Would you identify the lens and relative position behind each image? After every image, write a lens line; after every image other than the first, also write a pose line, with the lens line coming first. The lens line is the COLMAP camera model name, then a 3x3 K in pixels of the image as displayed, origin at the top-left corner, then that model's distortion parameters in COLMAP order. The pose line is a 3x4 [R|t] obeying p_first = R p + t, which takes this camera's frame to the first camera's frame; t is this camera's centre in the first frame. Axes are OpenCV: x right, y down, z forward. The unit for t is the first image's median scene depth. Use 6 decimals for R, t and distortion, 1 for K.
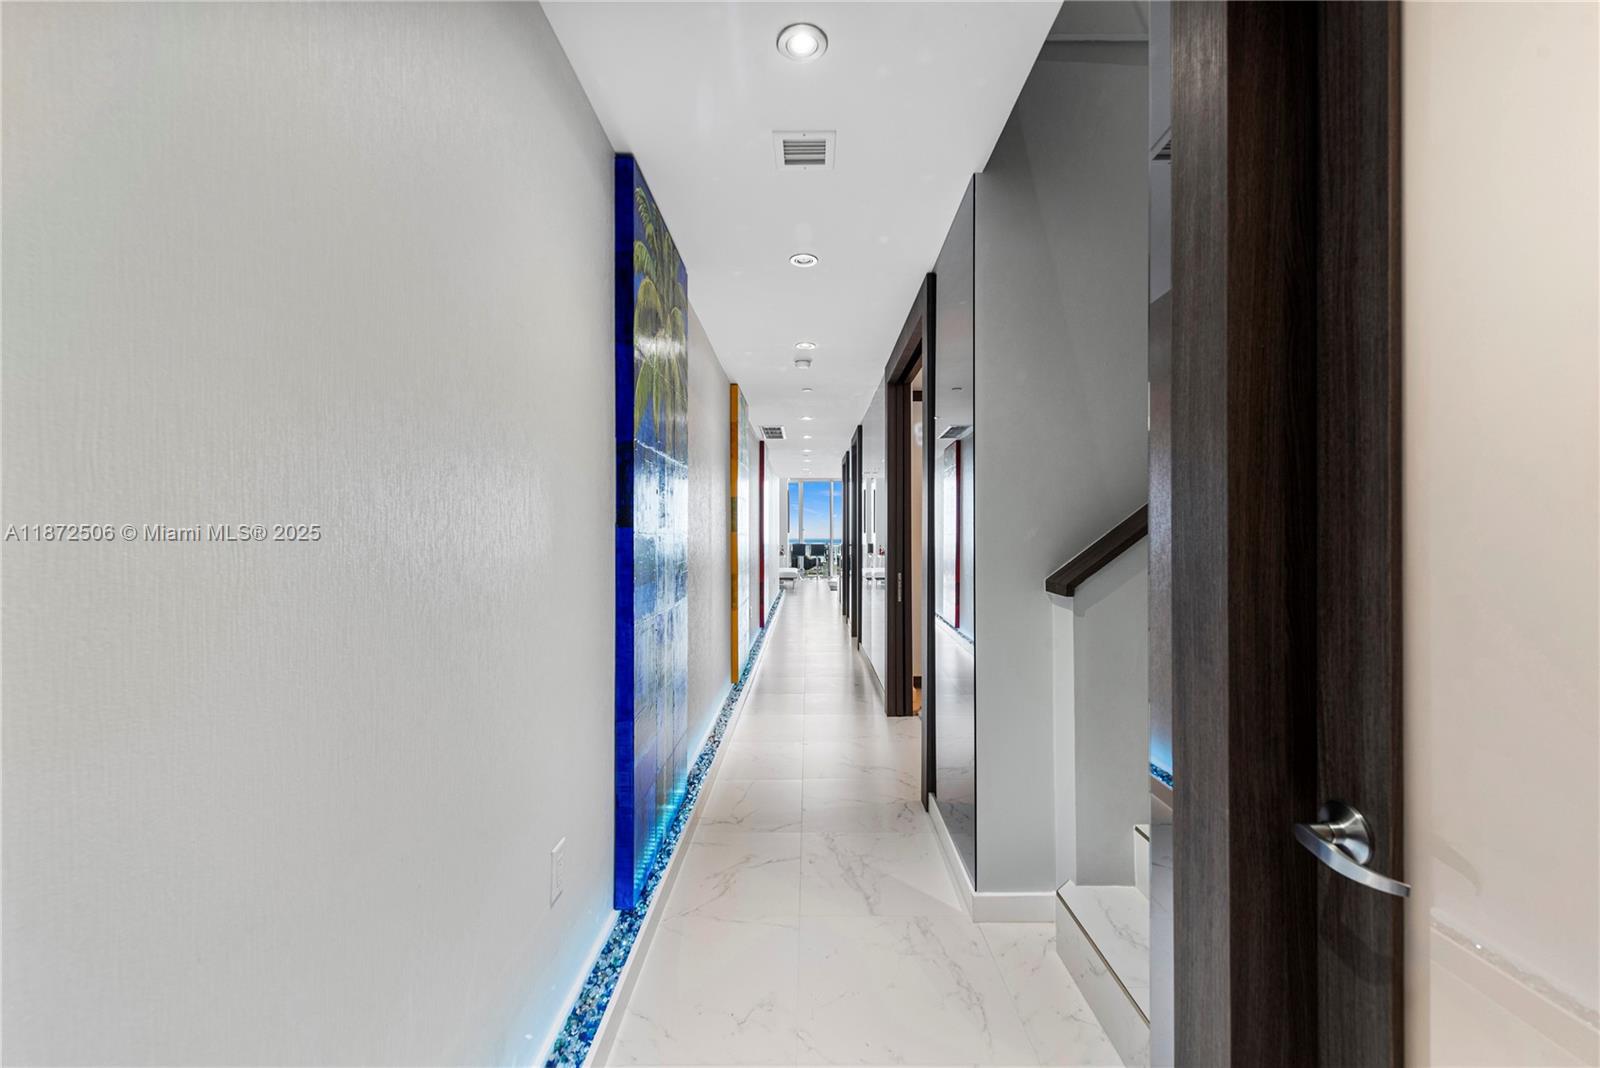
lens RADIAL K [[623.9, 0, 799.8], [0, 623.9, 535.7], [0, 0, 1]] dist [0.012114, -0.002075]
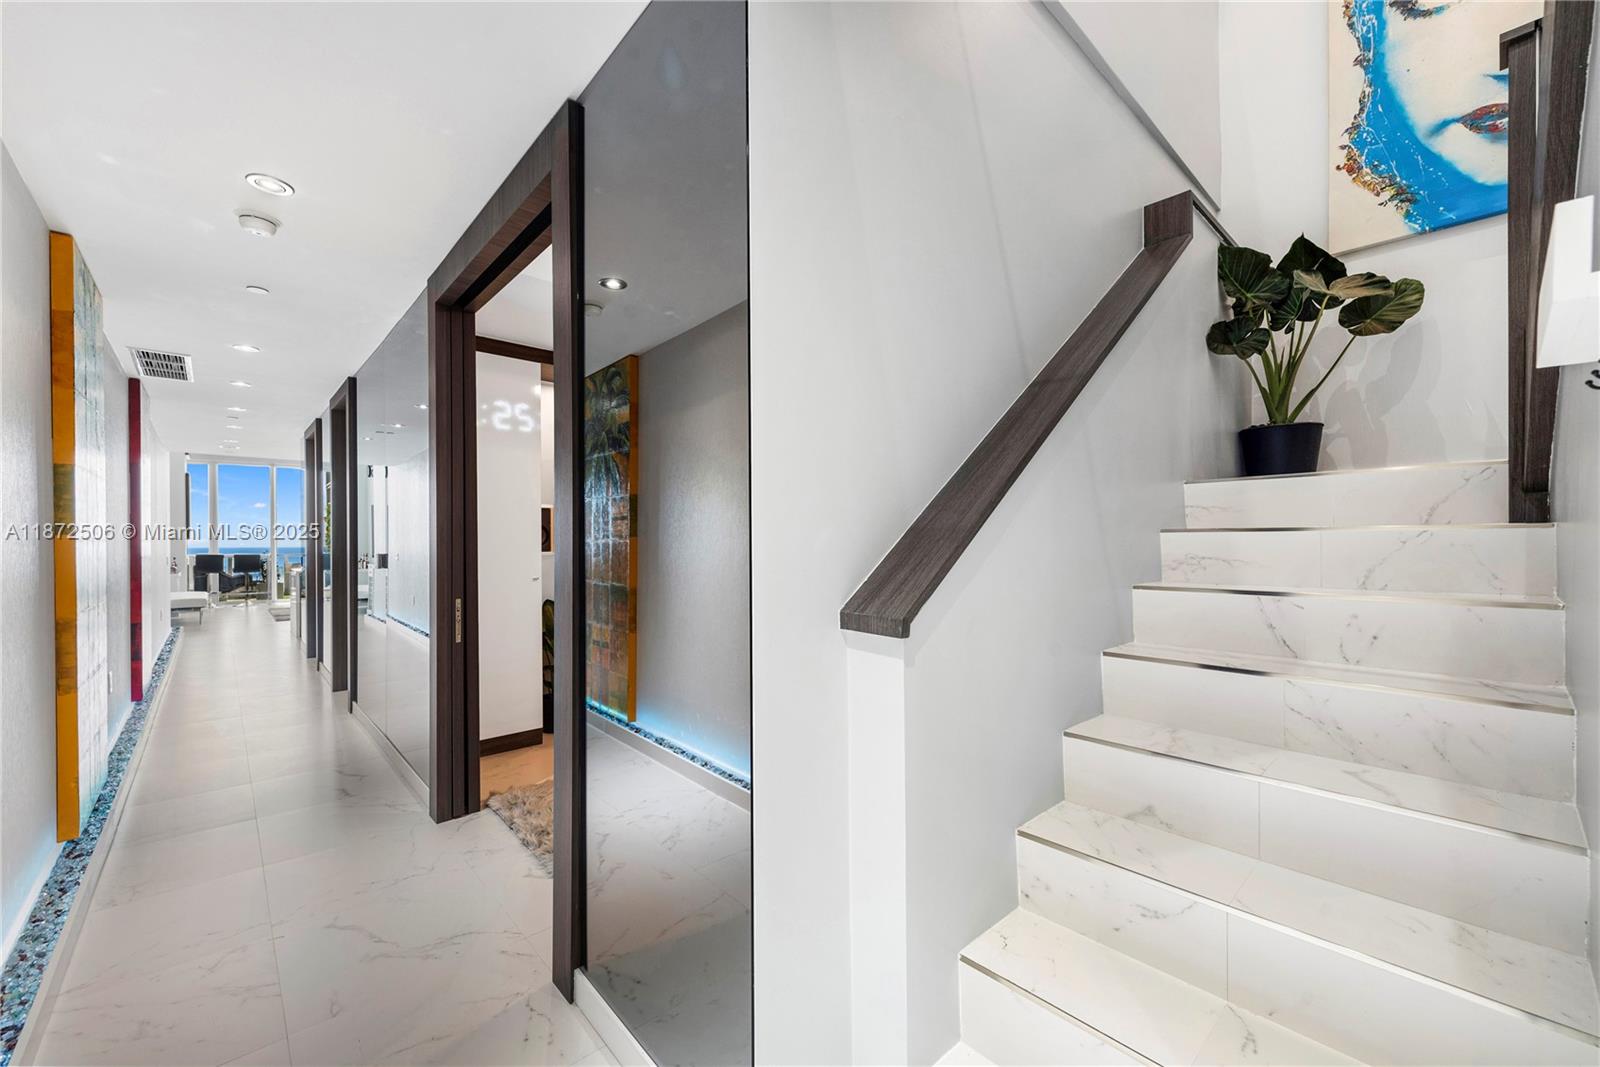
lens RADIAL K [[623.9, 0, 800.8], [0, 623.9, 545.7], [0, 0, 1]] dist [0.012114, -0.002075]
pose [[0.723903, -0.006939, 0.689867, -0.015048], [0.002779, 0.999971, 0.007142, 0.000089], [-0.689897, -0.003253, 0.723901, 0.125791]]
